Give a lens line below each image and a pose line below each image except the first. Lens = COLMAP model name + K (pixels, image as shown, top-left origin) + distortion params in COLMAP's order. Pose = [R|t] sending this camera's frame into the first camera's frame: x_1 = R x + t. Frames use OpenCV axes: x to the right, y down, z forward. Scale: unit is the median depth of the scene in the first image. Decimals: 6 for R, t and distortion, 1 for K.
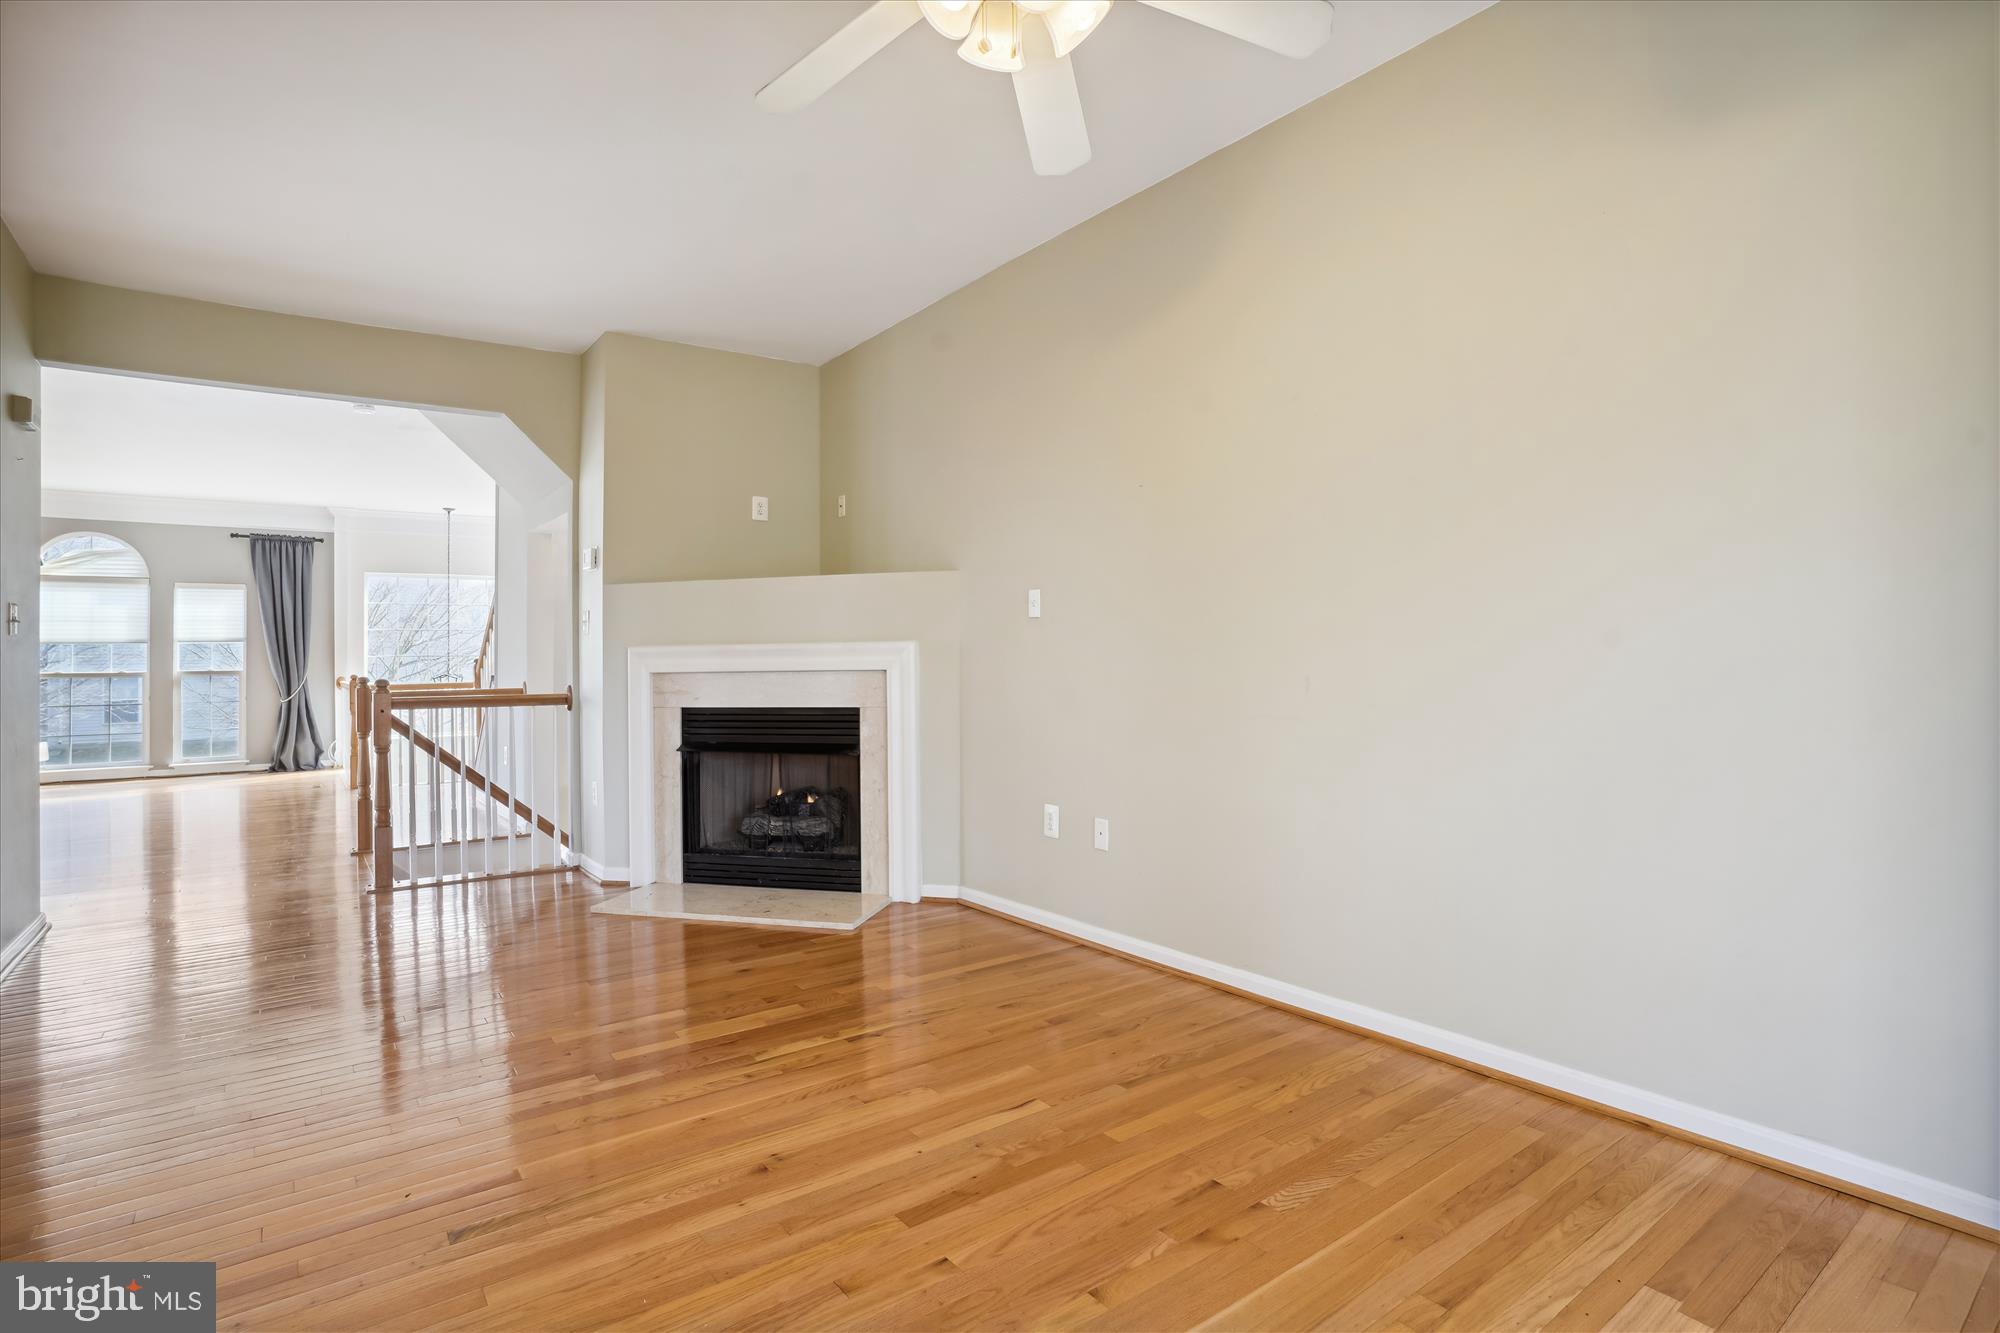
lens RADIAL K [[983.7, 0, 992.5], [0, 983.7, 663.3], [0, 0, 1]] dist [-0.079627, 0.034733]
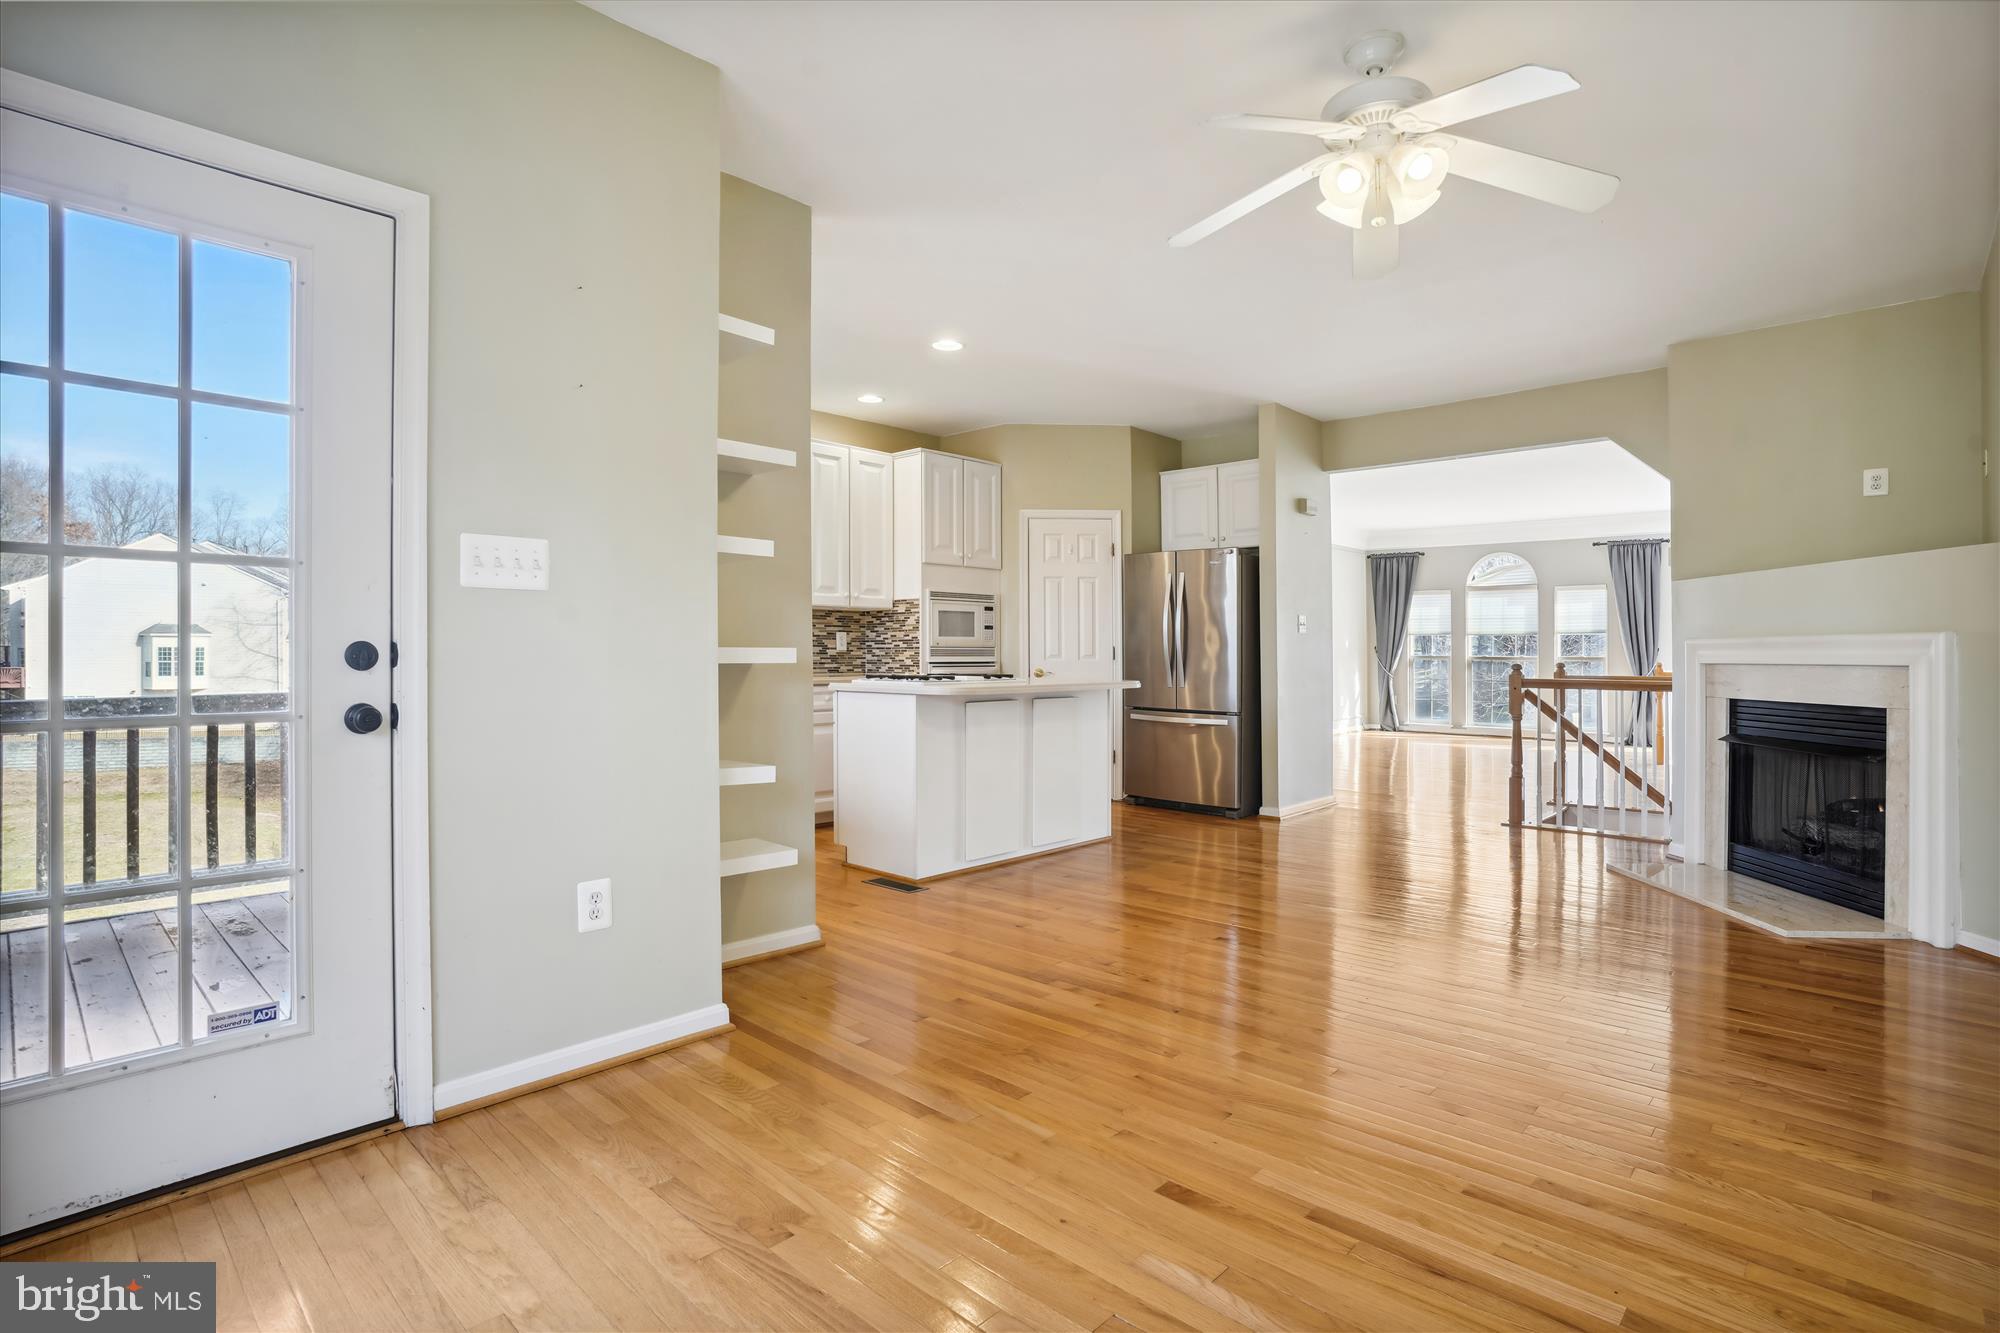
lens RADIAL K [[983.7, 0, 992.5], [0, 983.7, 663.3], [0, 0, 1]] dist [-0.079627, 0.034733]
pose [[0.184133, 0.022854, -0.982636, 0.512893], [-0.010503, 0.999718, 0.021283, -0.004005], [0.982845, 0.006401, 0.184321, 0.059615]]
